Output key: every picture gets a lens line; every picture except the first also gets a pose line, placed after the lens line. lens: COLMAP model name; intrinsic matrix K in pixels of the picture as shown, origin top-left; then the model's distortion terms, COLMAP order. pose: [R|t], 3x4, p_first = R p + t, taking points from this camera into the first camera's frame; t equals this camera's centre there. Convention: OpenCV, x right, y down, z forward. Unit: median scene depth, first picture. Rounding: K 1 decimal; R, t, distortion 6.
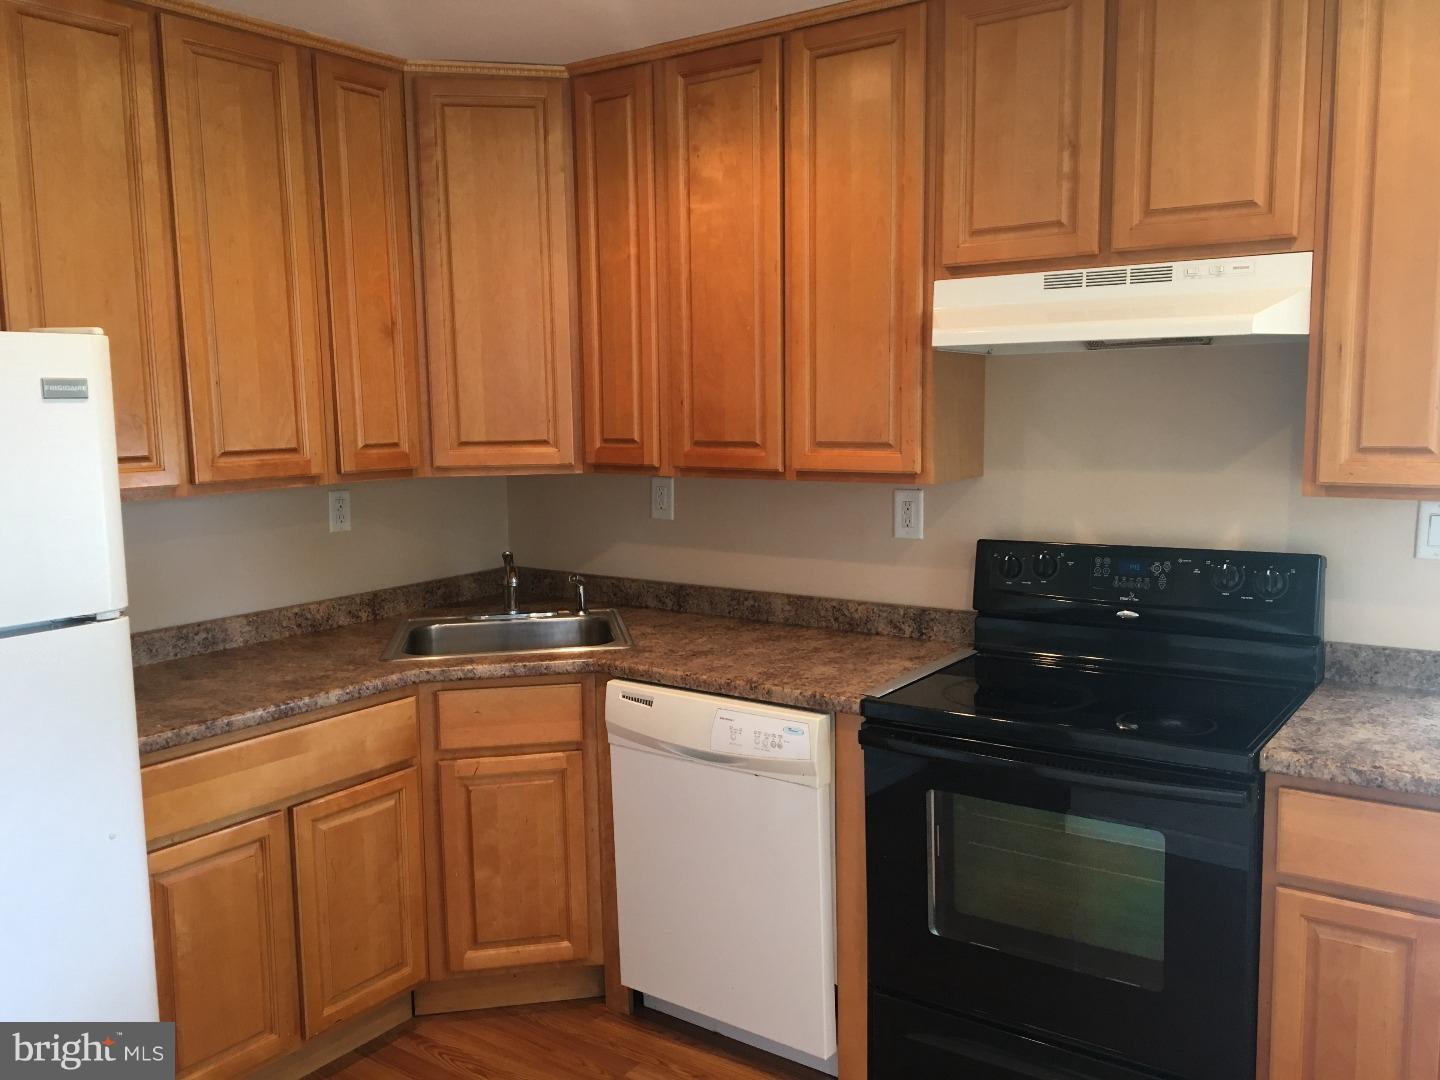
lens RADIAL K [[1217.2, 0, 722.4], [0, 1217.2, 545.1], [0, 0, 1]] dist [0.074823, -0.086299]
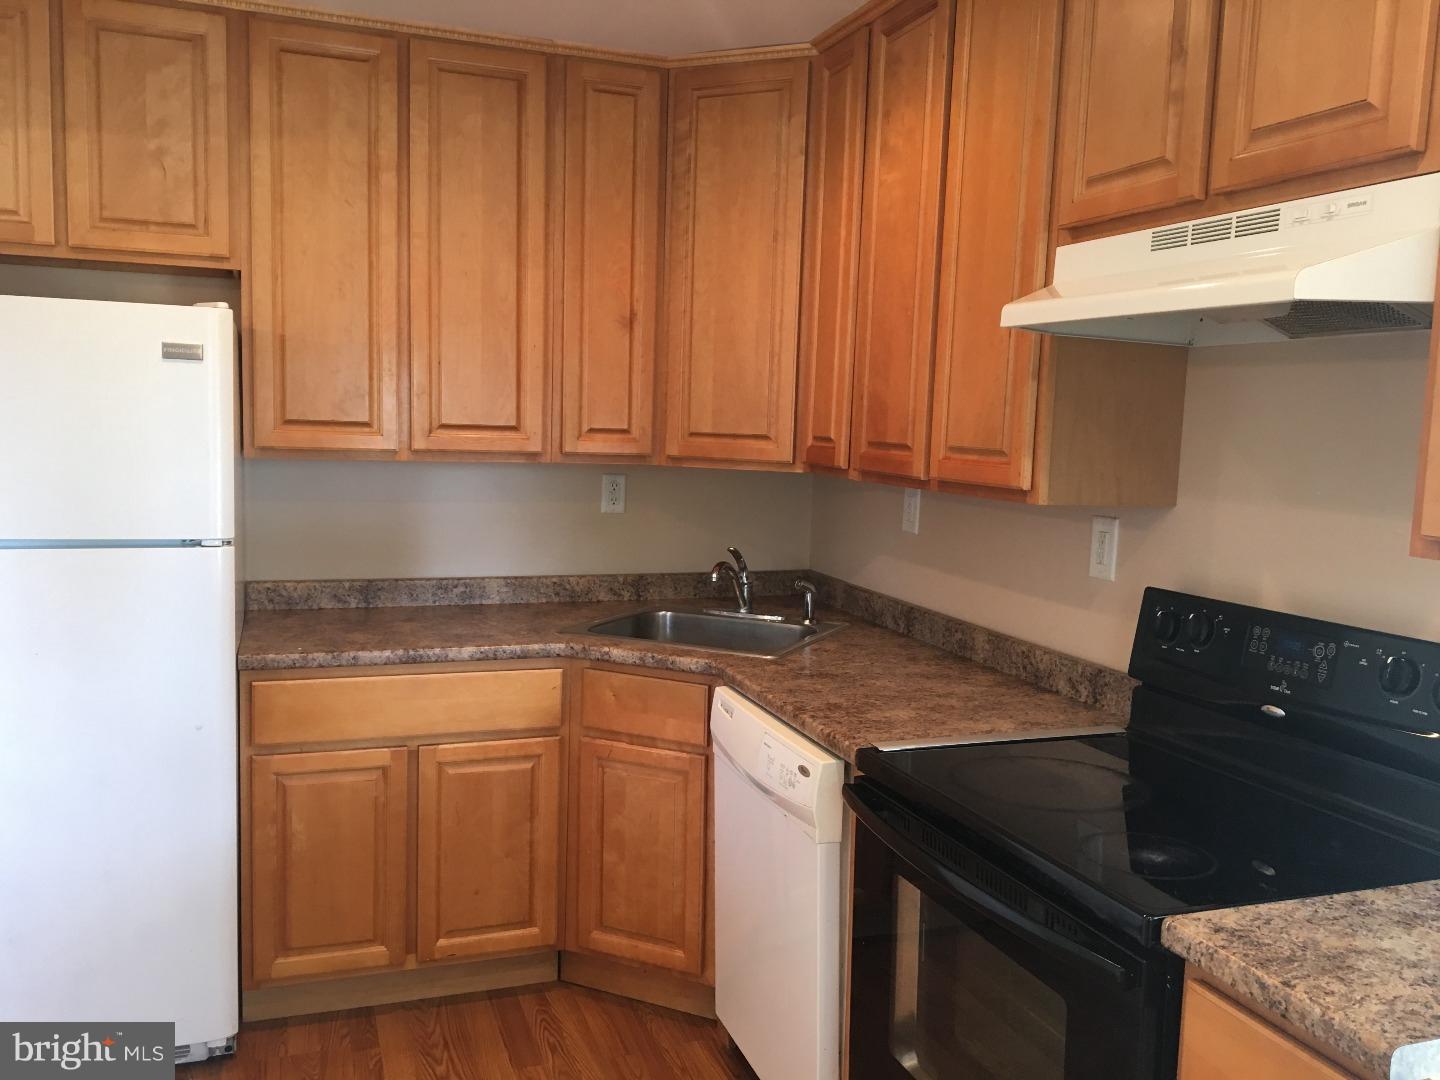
lens RADIAL K [[1217.2, 0, 713.5], [0, 1217.2, 543.3], [0, 0, 1]] dist [0.074823, -0.086299]
pose [[0.820451, 0.102619, -0.562432, 0.422975], [-0.115101, 0.993264, 0.013323, -0.010617], [0.560010, 0.053805, 0.826737, 0.213715]]
